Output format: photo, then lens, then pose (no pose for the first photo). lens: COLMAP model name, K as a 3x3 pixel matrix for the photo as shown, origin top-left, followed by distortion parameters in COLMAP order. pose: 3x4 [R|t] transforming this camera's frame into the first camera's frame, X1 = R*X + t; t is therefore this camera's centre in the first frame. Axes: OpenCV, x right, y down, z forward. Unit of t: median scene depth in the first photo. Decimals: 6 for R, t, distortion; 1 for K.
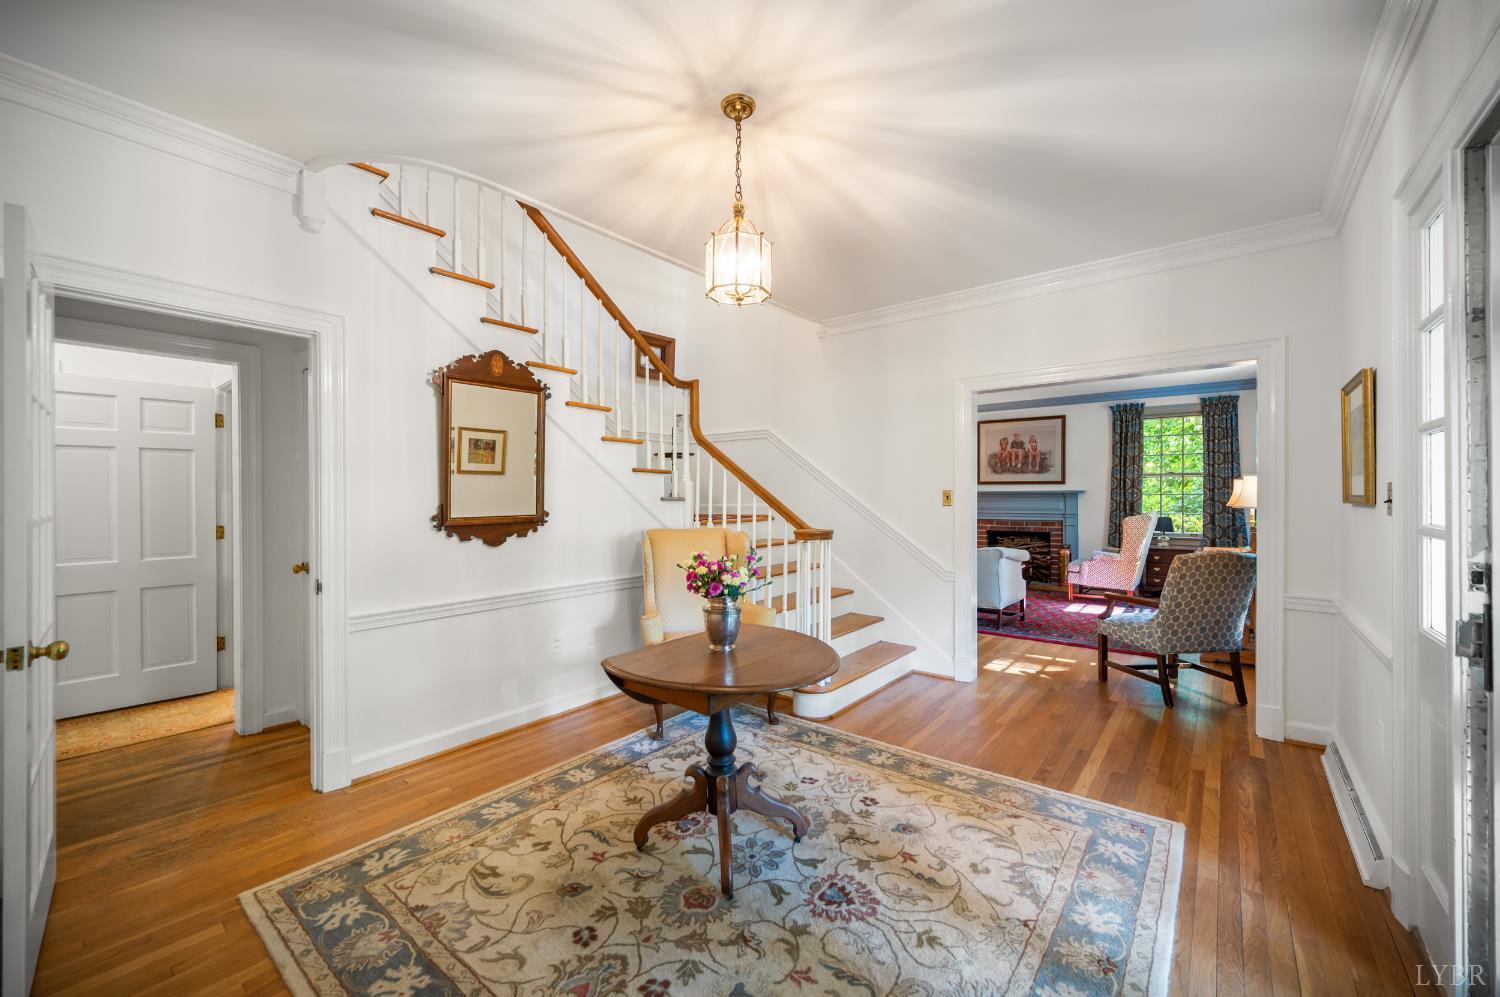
lens RADIAL K [[586.9, 0, 758.1], [0, 586.9, 495.1], [0, 0, 1]] dist [-0.000623, -0.000049]
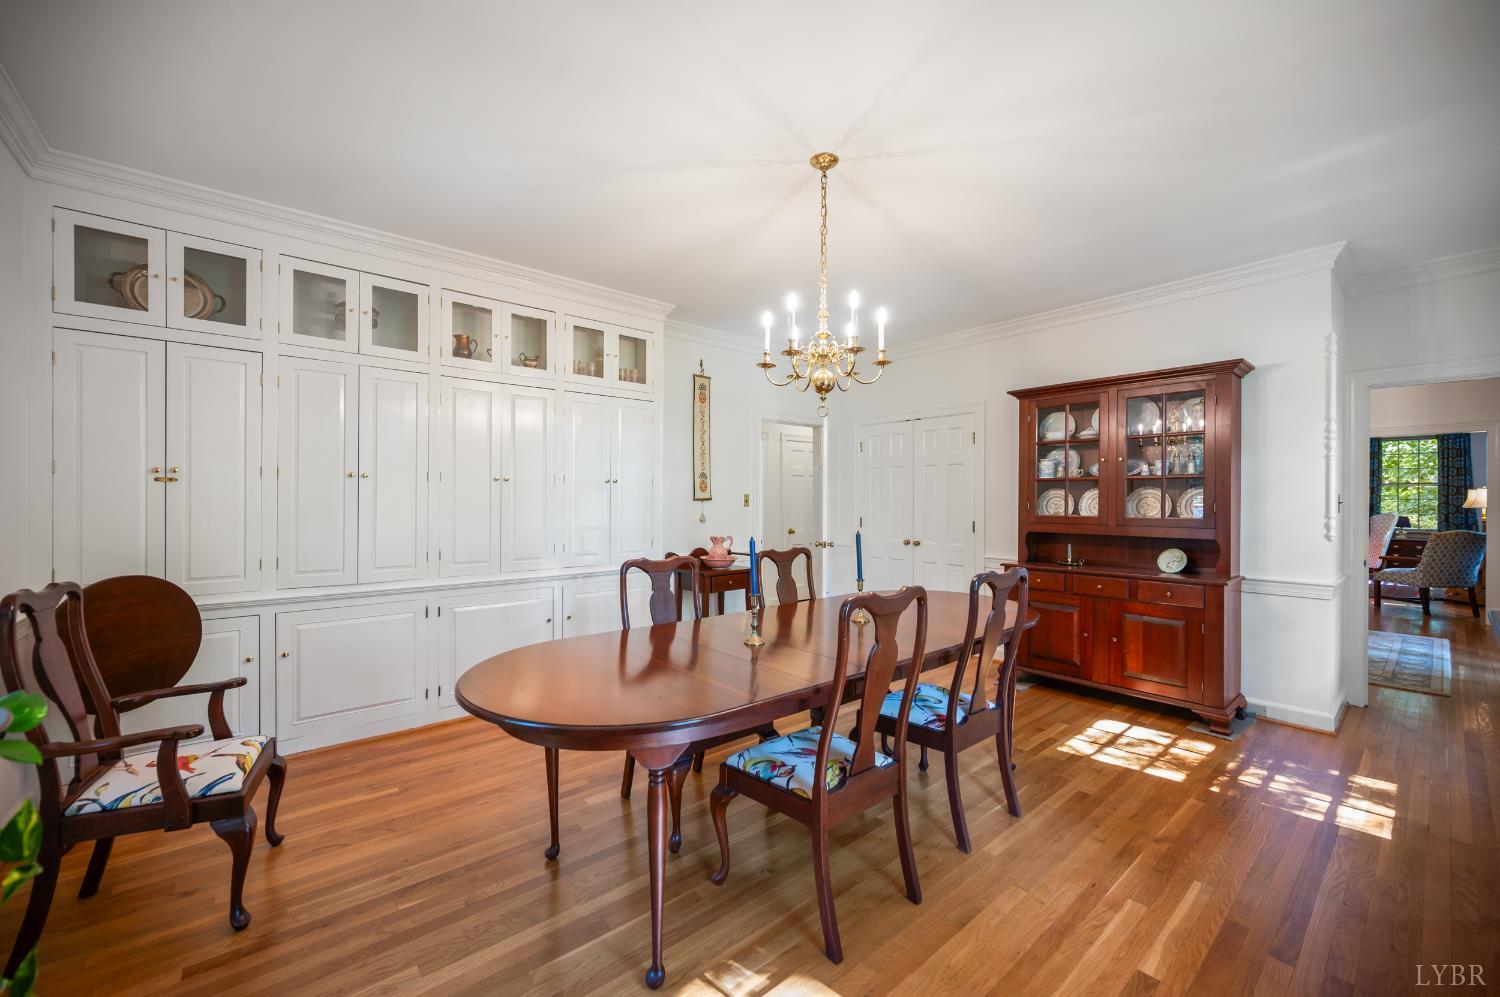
lens RADIAL K [[586.9, 0, 744.4], [0, 586.9, 501.8], [0, 0, 1]] dist [-0.000623, -0.000049]
pose [[0.980350, 0.000302, -0.197264, -0.543715], [-0.000246, 1.000000, 0.000307, 0.003684], [0.197264, -0.000253, 0.980350, -0.640946]]
